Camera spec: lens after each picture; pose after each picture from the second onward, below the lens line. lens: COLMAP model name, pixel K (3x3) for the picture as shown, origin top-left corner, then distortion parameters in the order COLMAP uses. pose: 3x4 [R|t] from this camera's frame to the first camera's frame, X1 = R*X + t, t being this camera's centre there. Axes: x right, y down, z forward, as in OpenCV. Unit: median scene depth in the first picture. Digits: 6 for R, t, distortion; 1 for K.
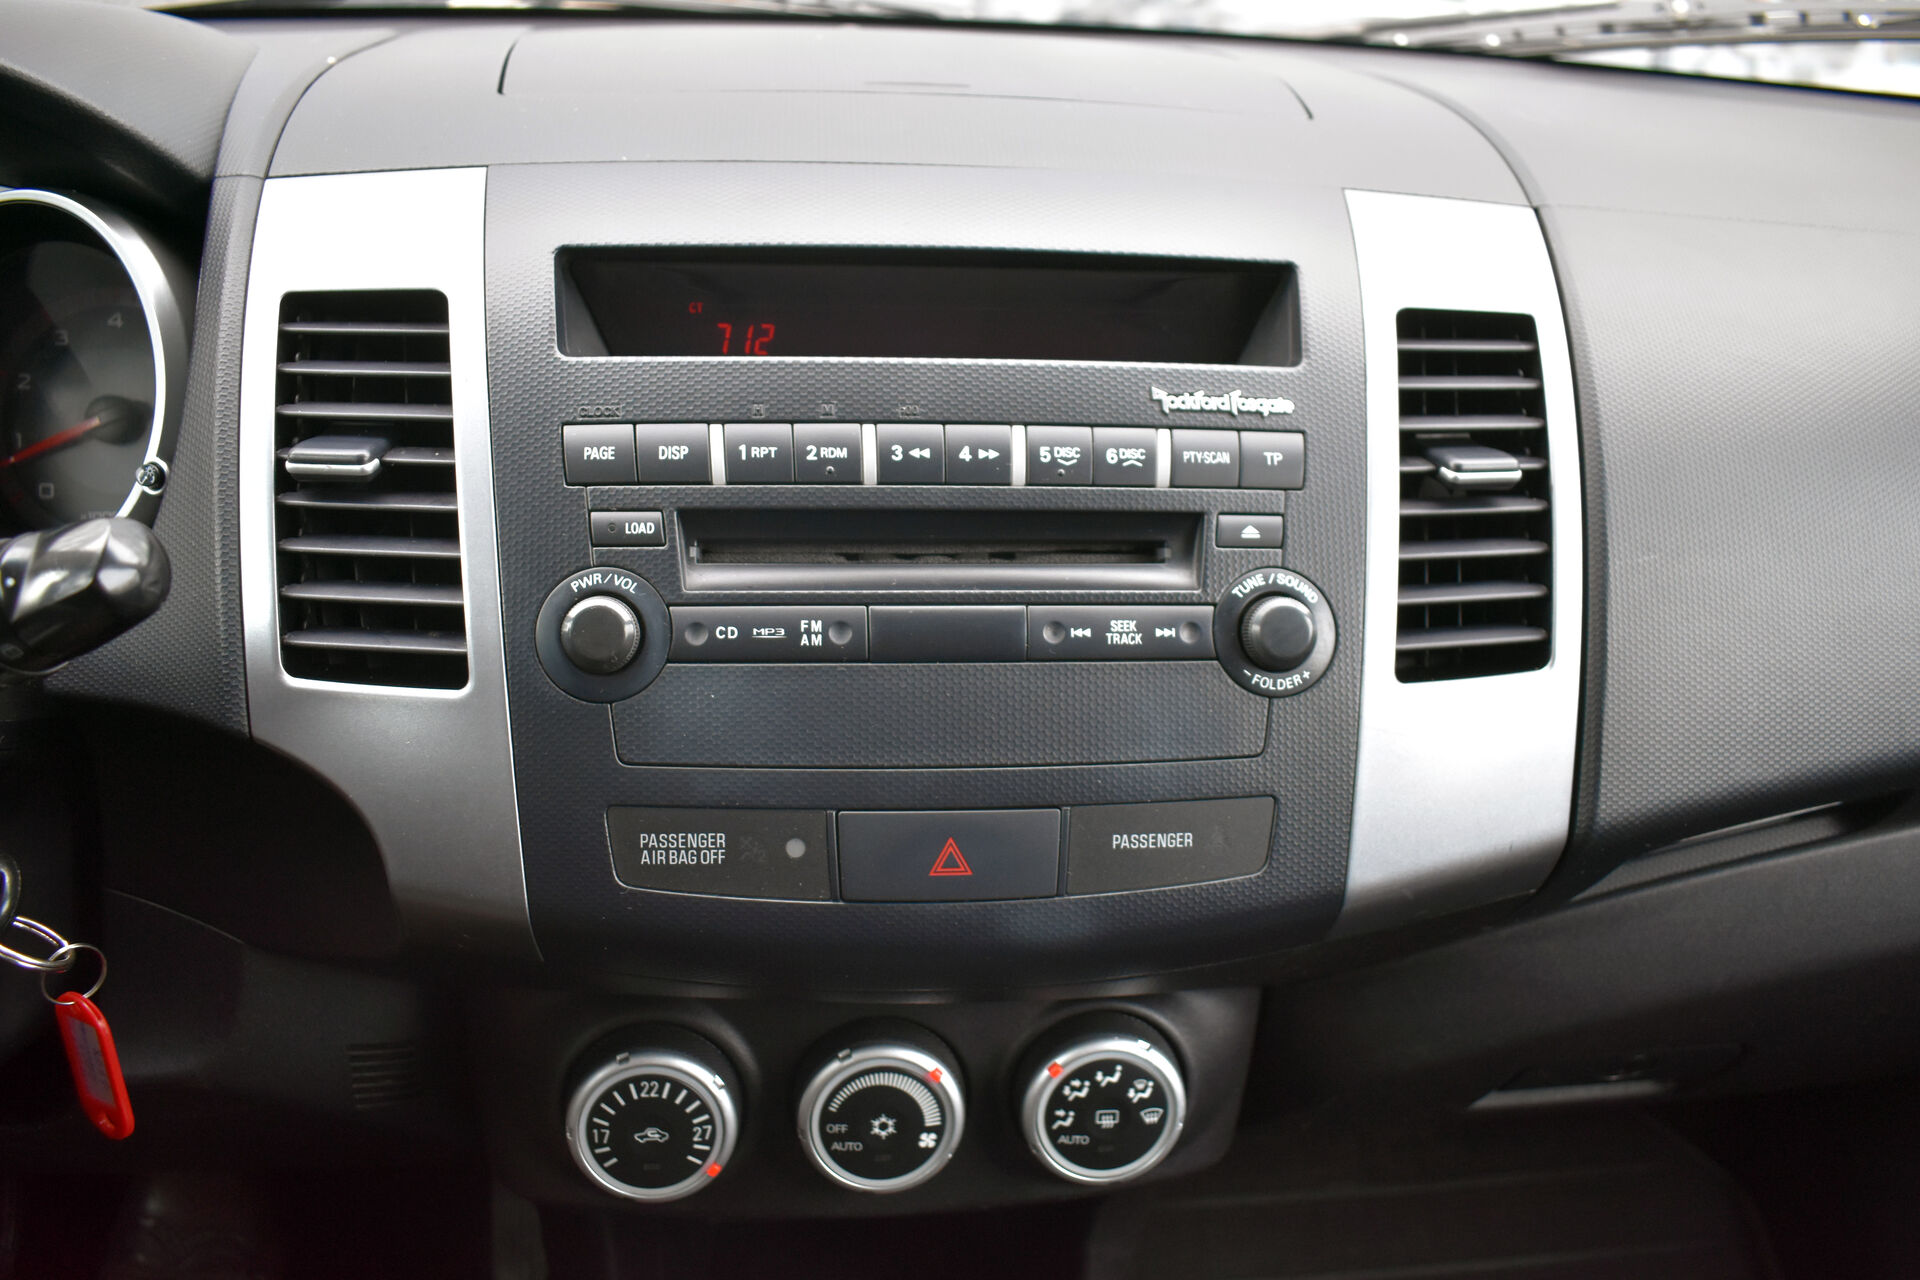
lens RADIAL K [[1609.1, 0, 957.5], [0, 1609.1, 640.7], [0, 0, 1]] dist [-0.068478, -0.018001]
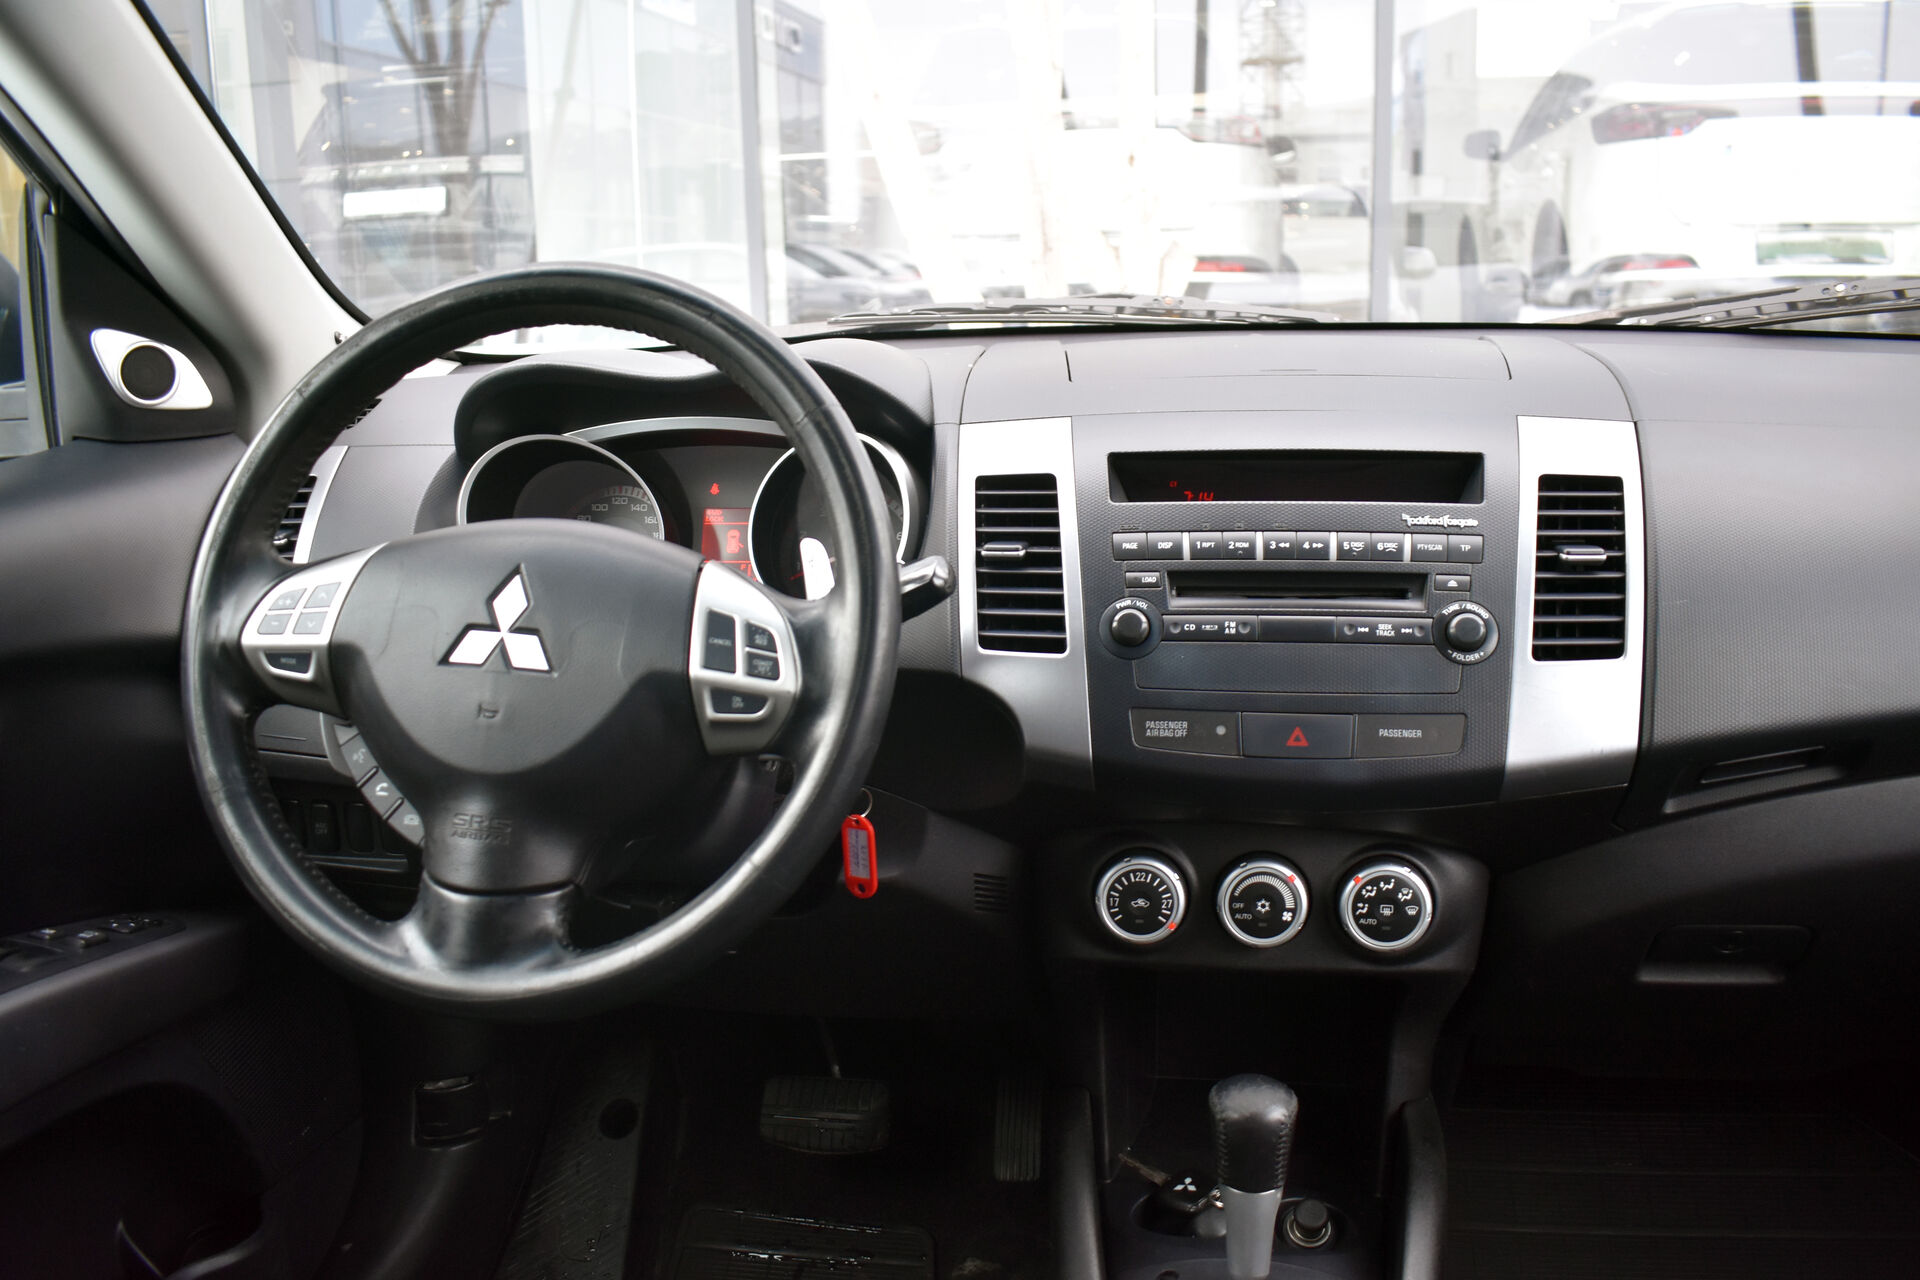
lens RADIAL K [[1609.1, 0, 956.8], [0, 1609.1, 633.9], [0, 0, 1]] dist [-0.068478, -0.018001]
pose [[0.968184, 0.000809, -0.250236, 0.082180], [-0.041920, 0.986388, -0.159003, 0.329373], [0.246701, 0.164434, 0.955039, -1.017371]]
